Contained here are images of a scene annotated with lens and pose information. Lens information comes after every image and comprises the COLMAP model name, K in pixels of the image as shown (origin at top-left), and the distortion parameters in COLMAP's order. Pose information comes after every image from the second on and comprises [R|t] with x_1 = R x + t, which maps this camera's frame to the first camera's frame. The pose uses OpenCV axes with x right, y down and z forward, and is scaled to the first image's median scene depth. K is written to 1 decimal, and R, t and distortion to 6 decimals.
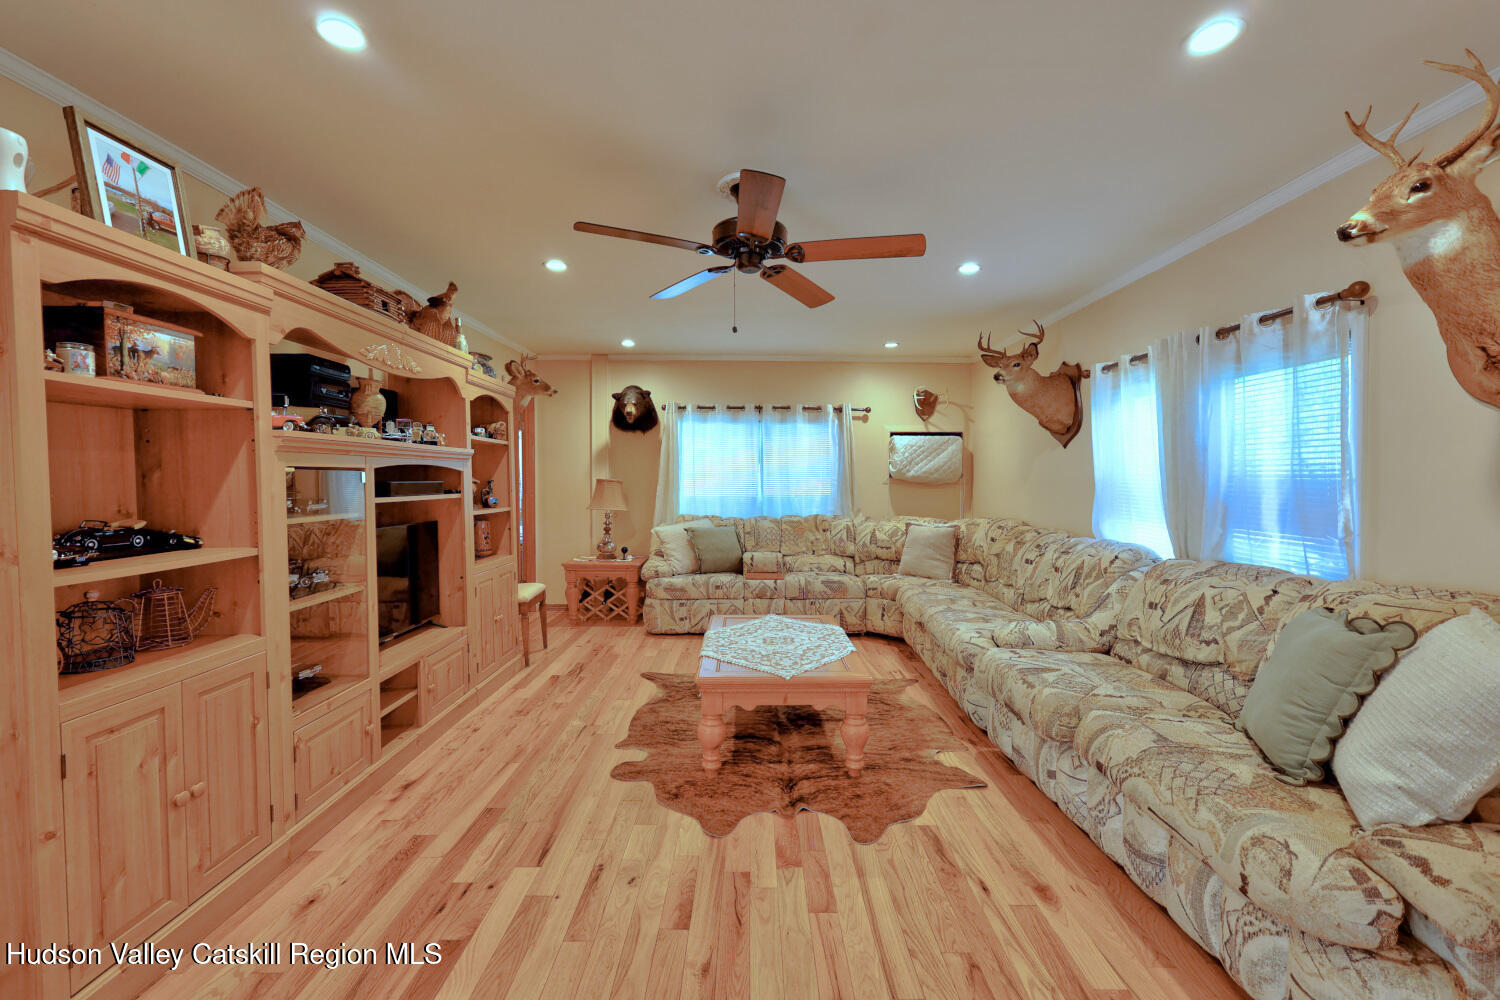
lens RADIAL K [[657.2, 0, 754.1], [0, 657.2, 495.9], [0, 0, 1]] dist [0.004025, 0.000189]
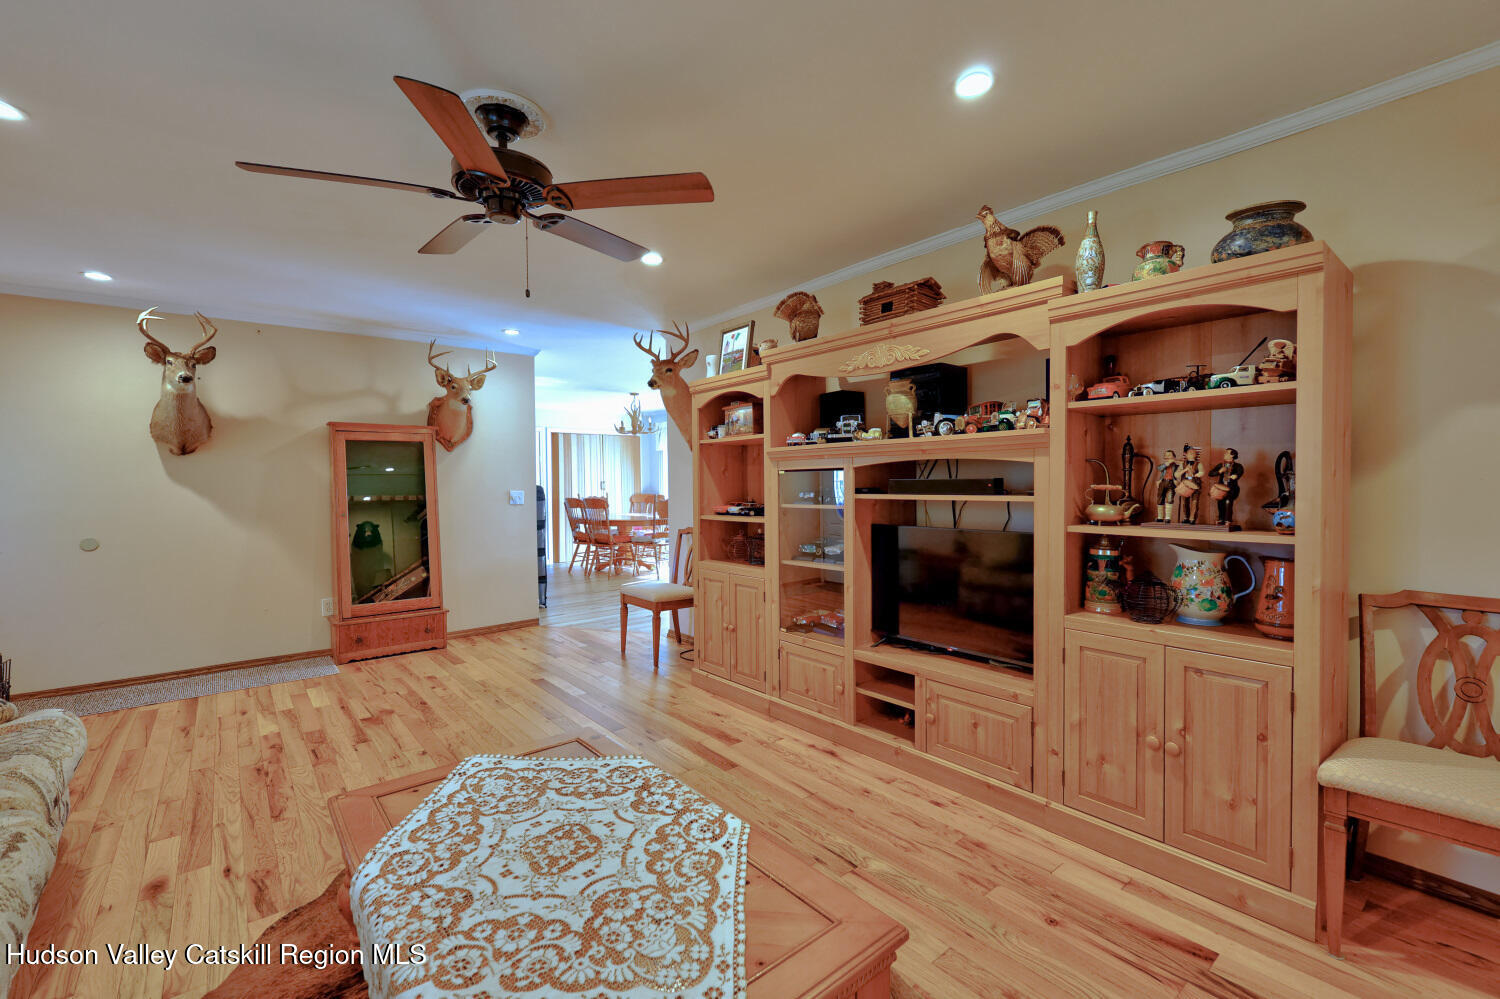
lens RADIAL K [[649.6, 0, 753.1], [0, 649.6, 495.7], [0, 0, 1]] dist [0.003684, -0.000267]
pose [[-0.777134, 0.025228, -0.628830, 0.208954], [-0.002992, 0.999037, 0.043779, -0.034400], [0.629328, 0.035904, -0.776310, 1.438371]]
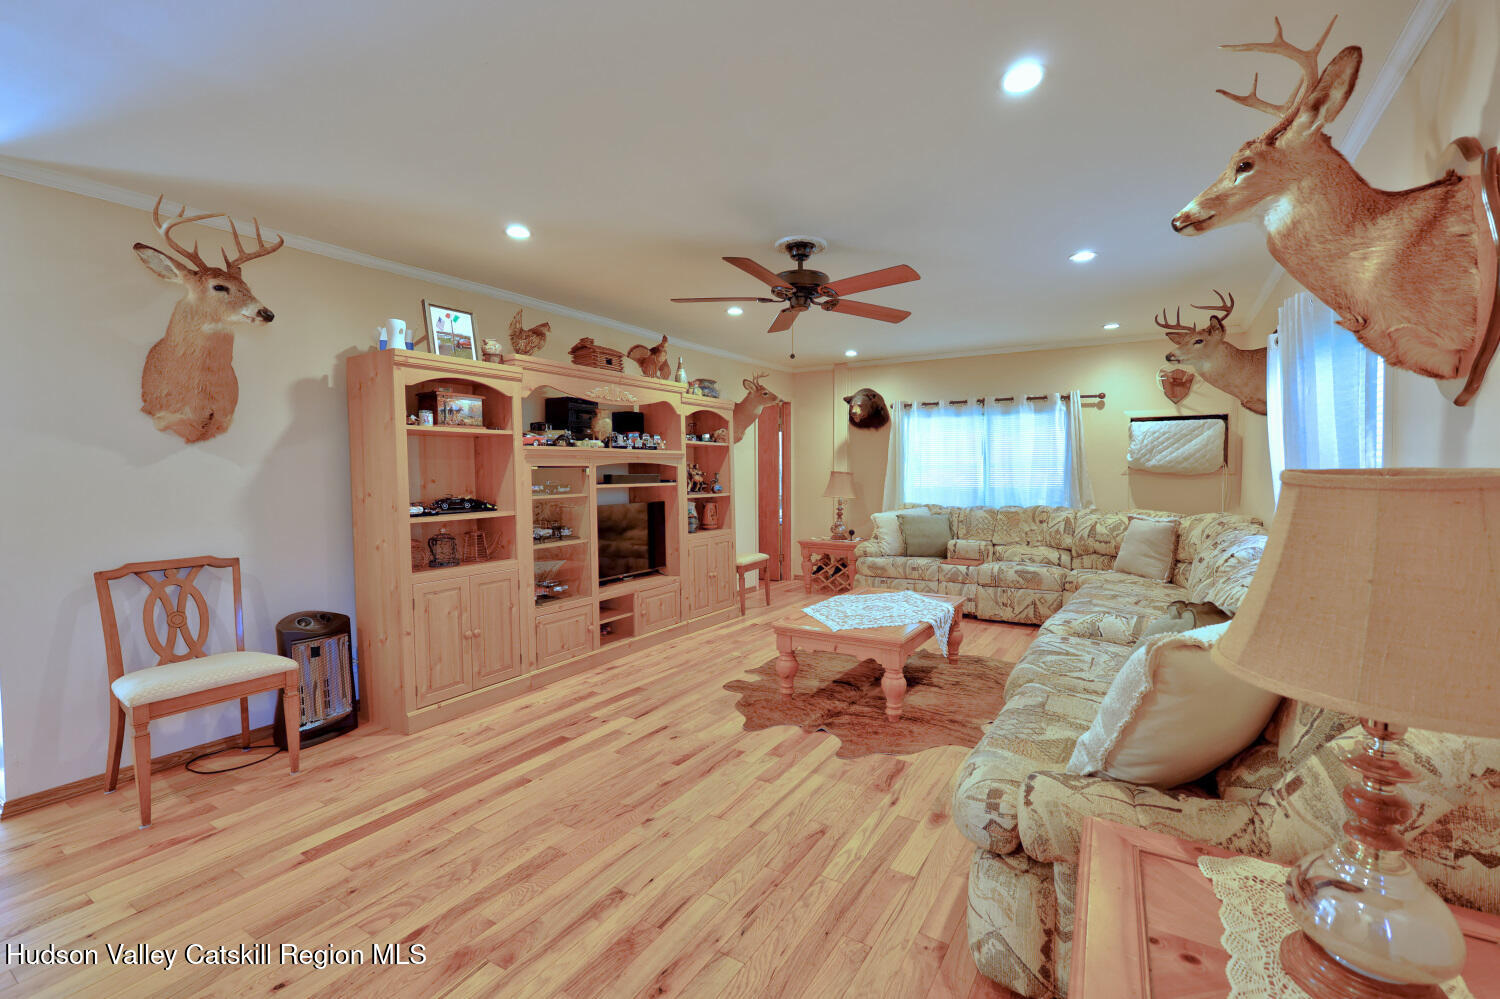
lens RADIAL K [[649.6, 0, 753.1], [0, 649.6, 495.7], [0, 0, 1]] dist [0.003684, -0.000267]
pose [[0.845619, 0.013818, -0.533608, 0.476457], [-0.006753, 0.999862, 0.015191, 0.002520], [0.533744, -0.009242, 0.845595, -0.102696]]
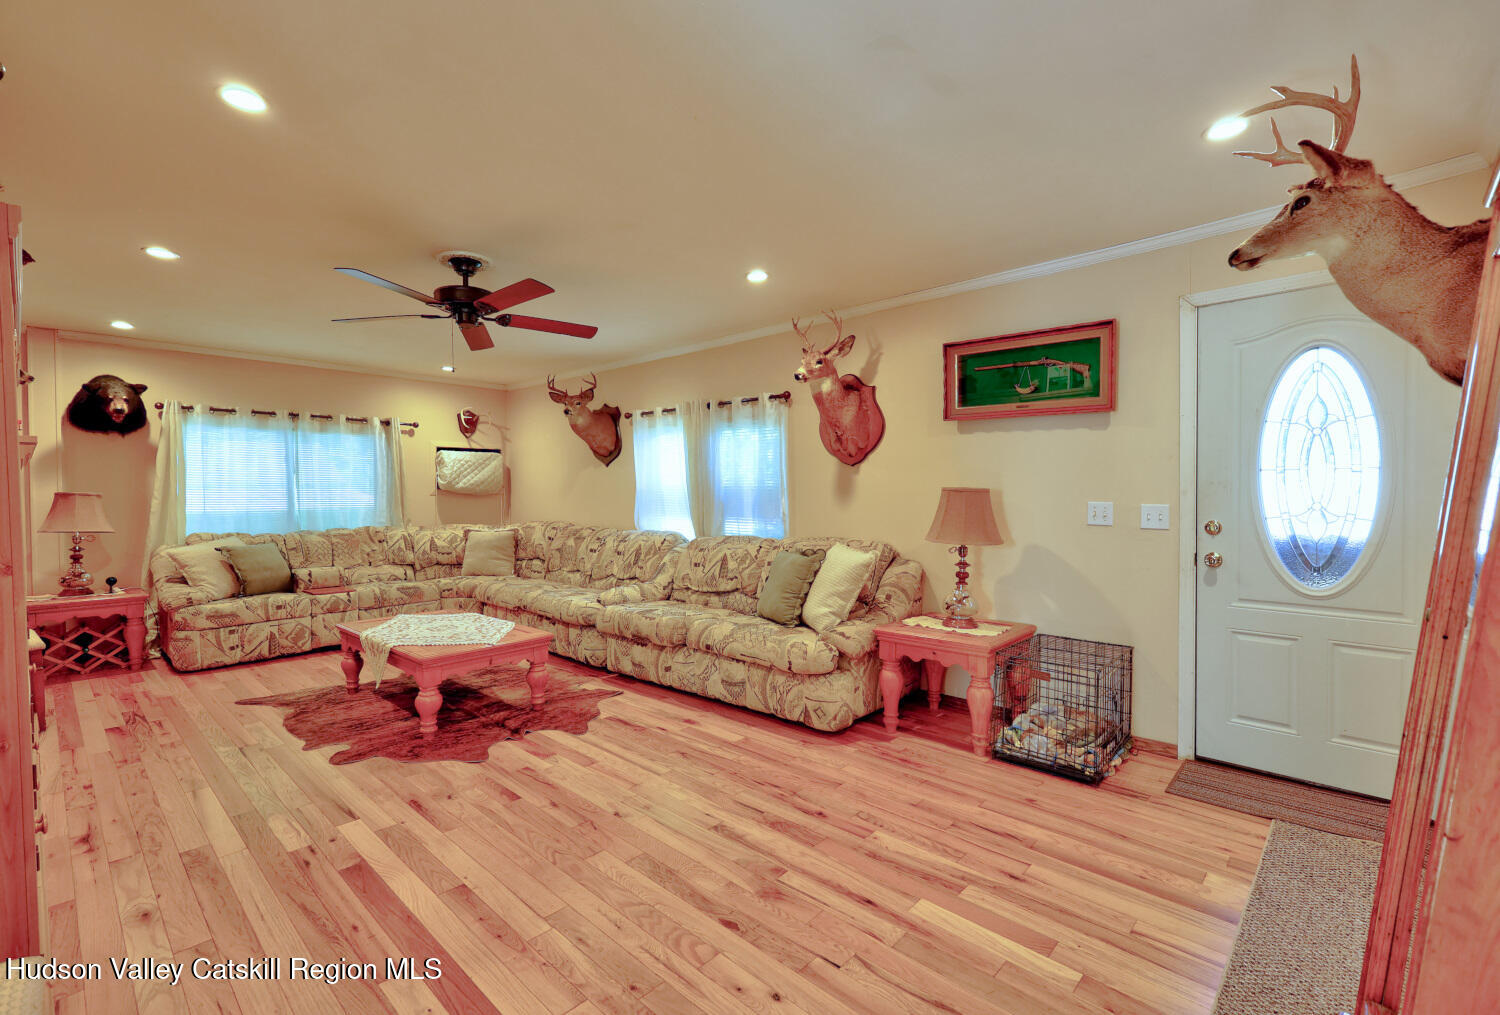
lens RADIAL K [[665.9, 0, 744.8], [0, 665.9, 503.4], [0, 0, 1]] dist [0.001767, 0.000466]
pose [[0.687545, -0.019366, 0.725883, -0.458690], [0.024908, 0.999685, 0.003079, 0.008201], [-0.725714, 0.015964, 0.687811, -0.214740]]
